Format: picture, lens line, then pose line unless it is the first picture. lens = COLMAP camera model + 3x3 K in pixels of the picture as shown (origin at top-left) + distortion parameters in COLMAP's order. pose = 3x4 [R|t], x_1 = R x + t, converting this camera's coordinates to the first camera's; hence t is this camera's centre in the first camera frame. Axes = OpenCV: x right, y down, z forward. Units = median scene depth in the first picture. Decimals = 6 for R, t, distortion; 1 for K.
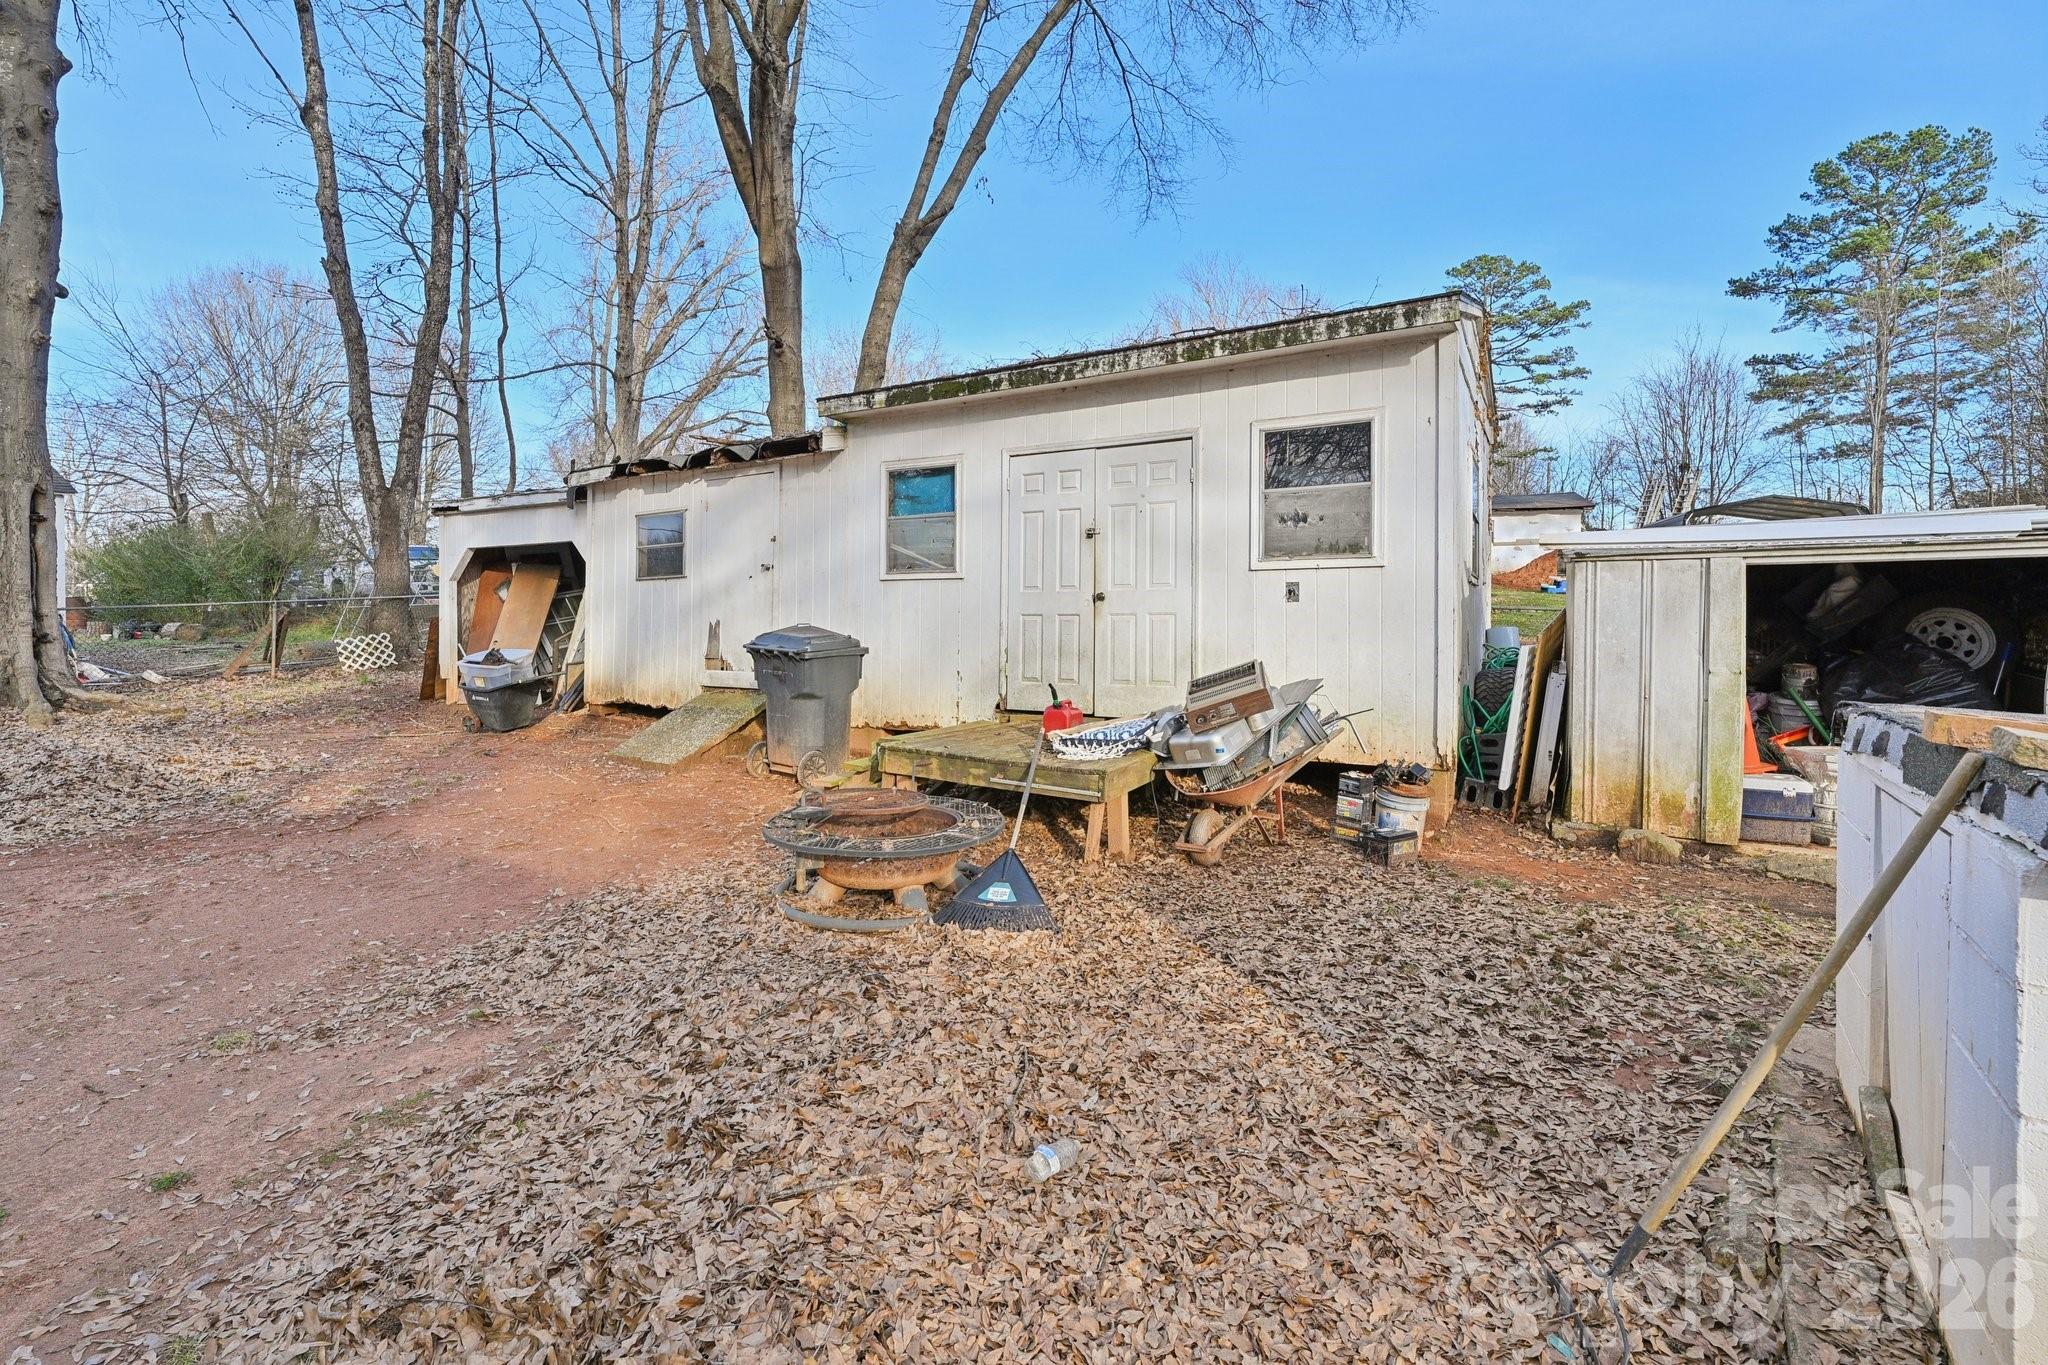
lens RADIAL K [[920.3, 0, 1027.0], [0, 920.3, 629.3], [0, 0, 1]] dist [-0.001392, -0.000470]
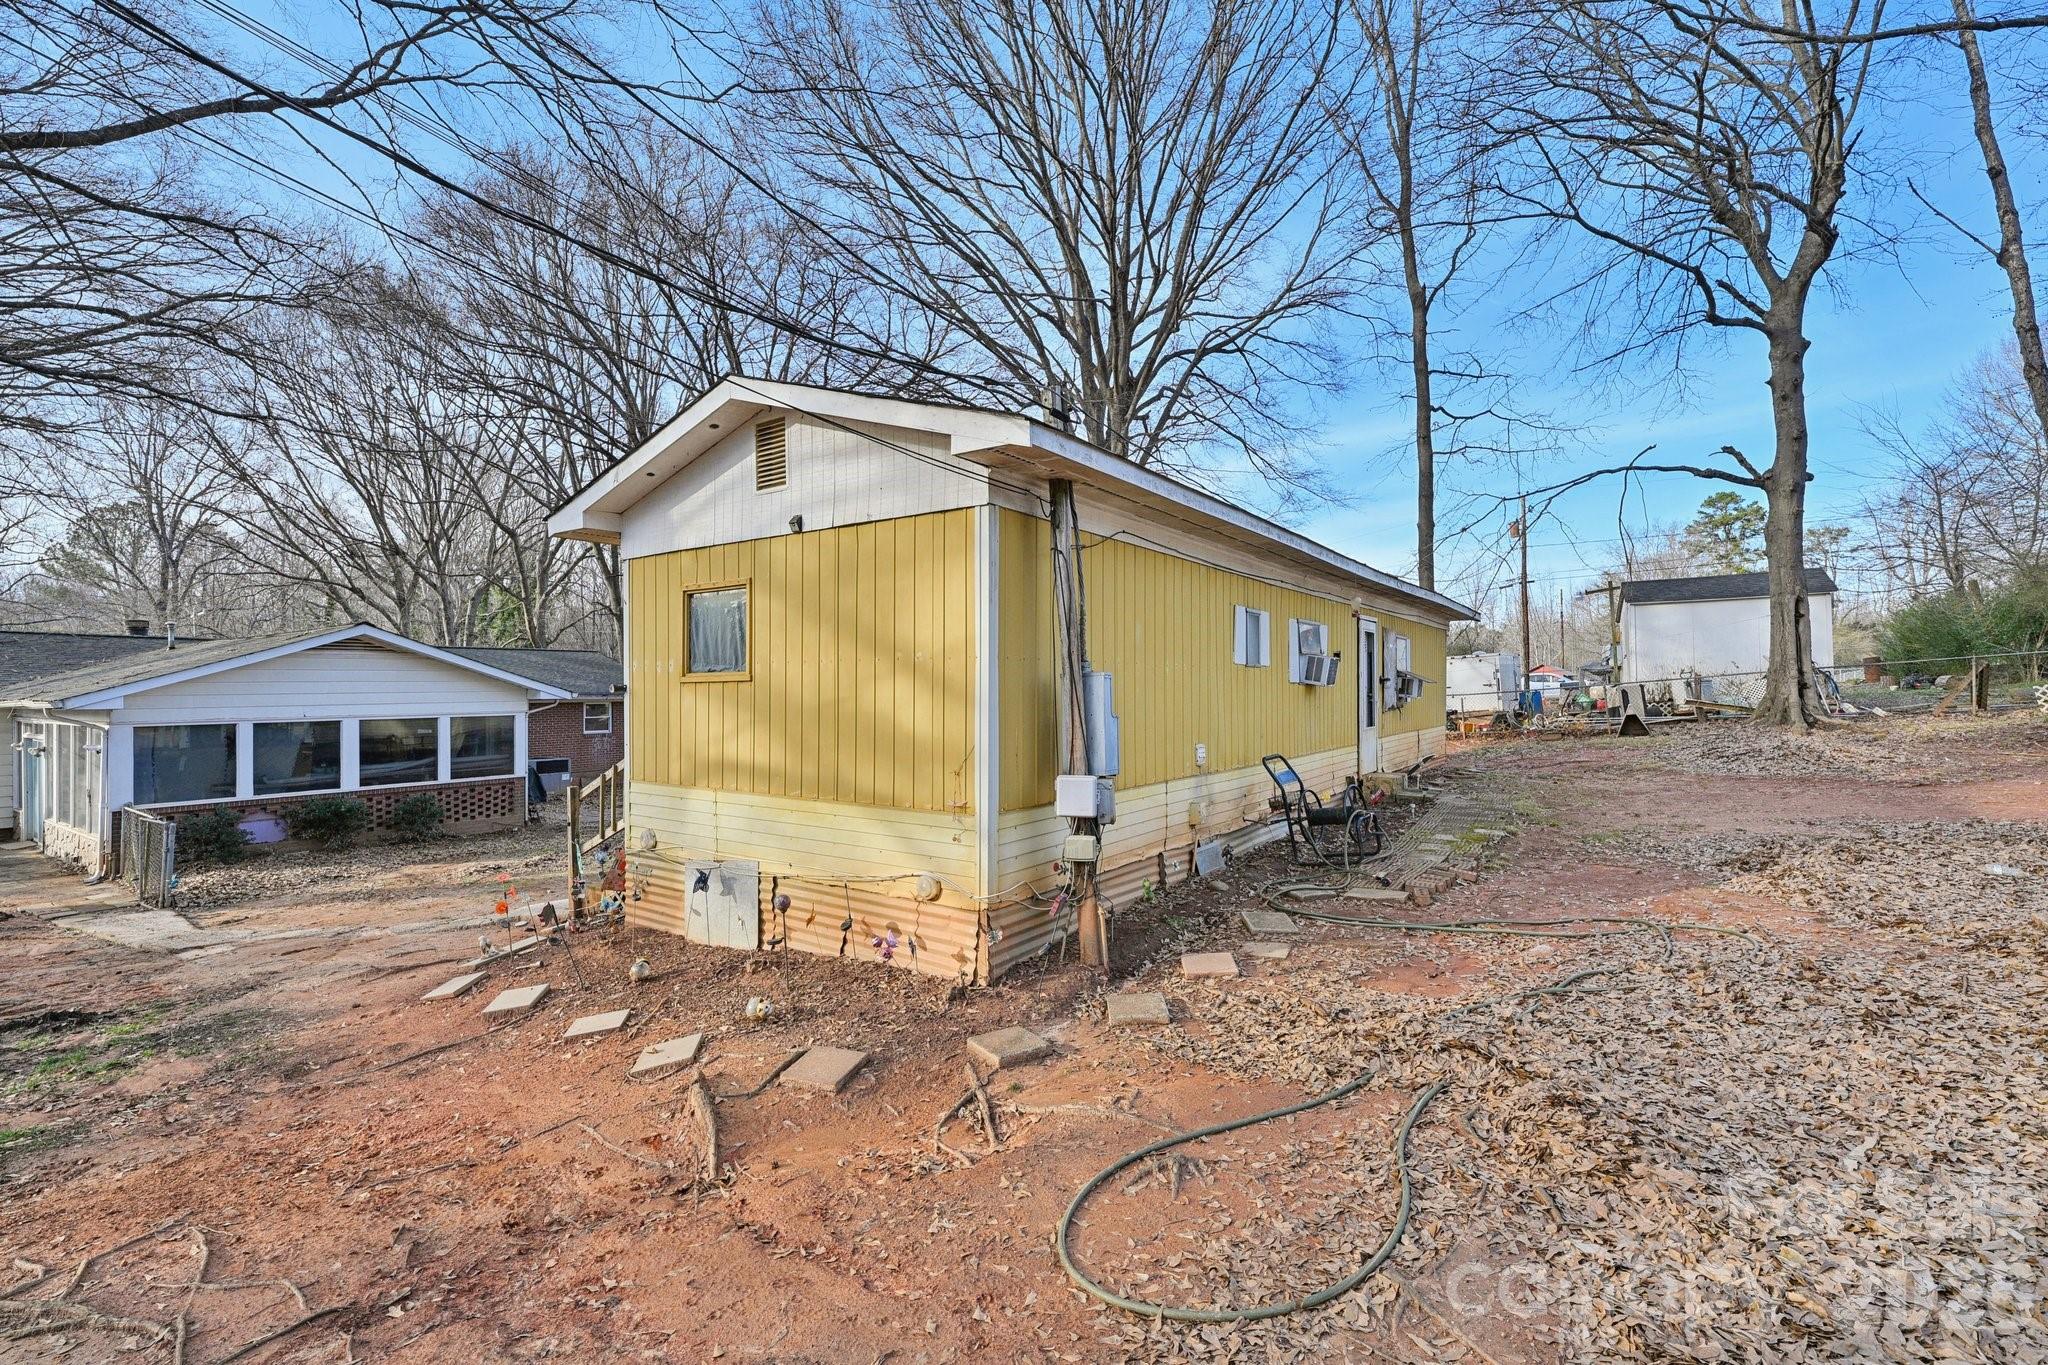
lens RADIAL K [[920.3, 0, 1013.6], [0, 920.3, 684.2], [0, 0, 1]] dist [-0.001392, -0.000470]
pose [[-0.030728, -0.011346, -0.999463, 0.522375], [0.010284, 0.999879, -0.011666, 0.009400], [0.999475, -0.010637, -0.030608, -0.316164]]
